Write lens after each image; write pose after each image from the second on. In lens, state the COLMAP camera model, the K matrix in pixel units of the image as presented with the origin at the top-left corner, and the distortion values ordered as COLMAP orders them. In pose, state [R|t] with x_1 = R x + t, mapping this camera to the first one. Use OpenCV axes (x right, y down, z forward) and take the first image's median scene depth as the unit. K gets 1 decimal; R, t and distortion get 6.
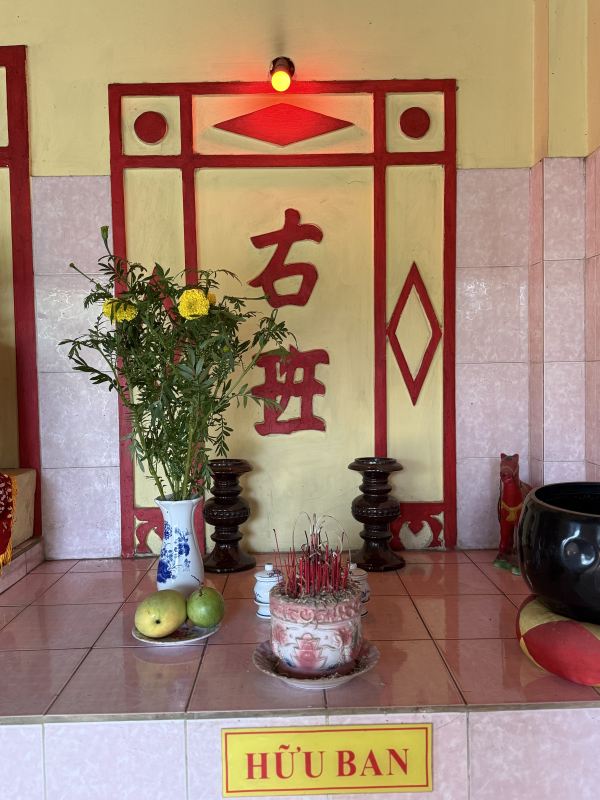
lens RADIAL K [[748.0, 0, 300.3], [0, 748.0, 402.0], [0, 0, 1]] dist [0.058232, 0.000000]
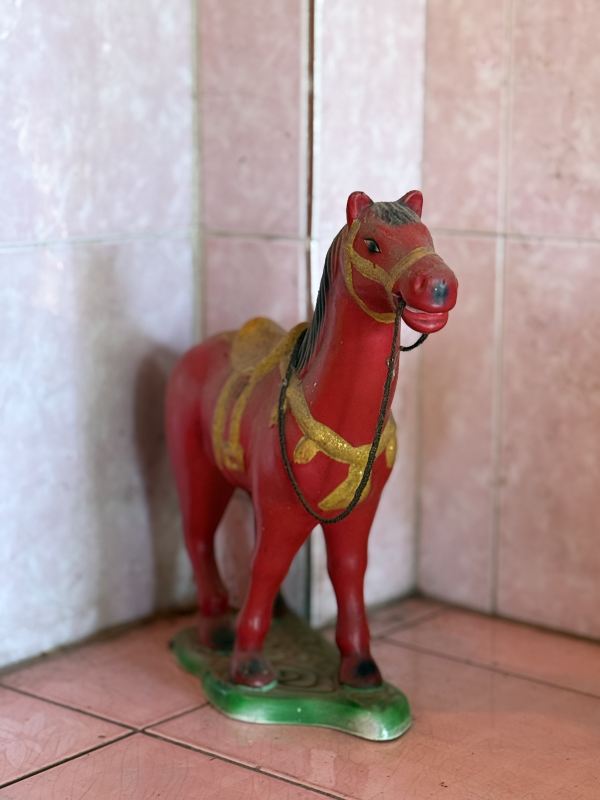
lens RADIAL K [[1657.3, 0, 299.8], [0, 1657.3, 399.9], [0, 0, 1]] dist [0.081590, 0.000000]
pose [[0.632476, -0.121999, 0.764912, -0.084691], [0.023481, 0.990085, 0.138496, 0.054206], [-0.774224, -0.069634, 0.629069, 0.639544]]
